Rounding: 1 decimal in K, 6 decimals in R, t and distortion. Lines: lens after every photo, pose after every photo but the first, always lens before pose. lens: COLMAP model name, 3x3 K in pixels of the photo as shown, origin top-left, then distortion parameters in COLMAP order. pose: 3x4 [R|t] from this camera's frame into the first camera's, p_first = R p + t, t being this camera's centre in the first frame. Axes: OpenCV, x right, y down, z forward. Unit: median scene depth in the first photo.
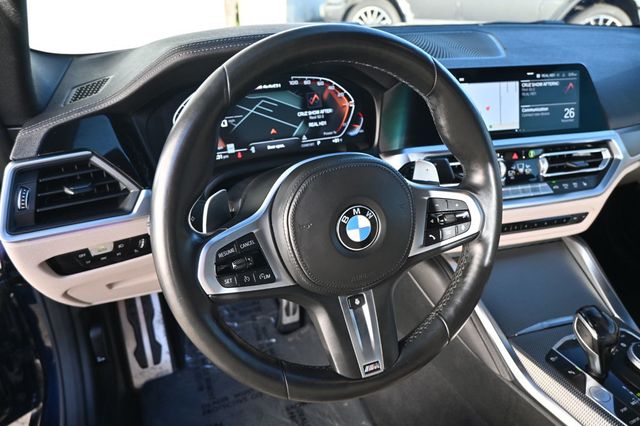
lens RADIAL K [[427.5, 0, 320.0], [0, 427.5, 213.0], [0, 0, 1]] dist [-0.025744, 0.000476]
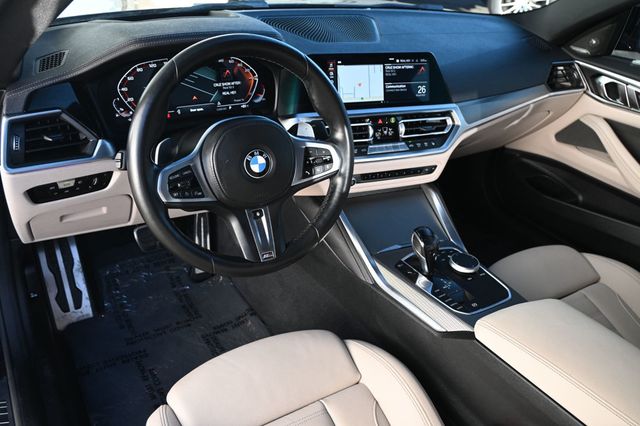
lens RADIAL K [[530.4, 0, 320.0], [0, 530.4, 213.0], [0, 0, 1]] dist [0.000213, -0.002746]
pose [[0.984606, -0.006951, 0.174648, -0.018488], [0.000184, 0.999249, 0.038738, 0.093294], [-0.174786, -0.038109, 0.983869, -0.647470]]
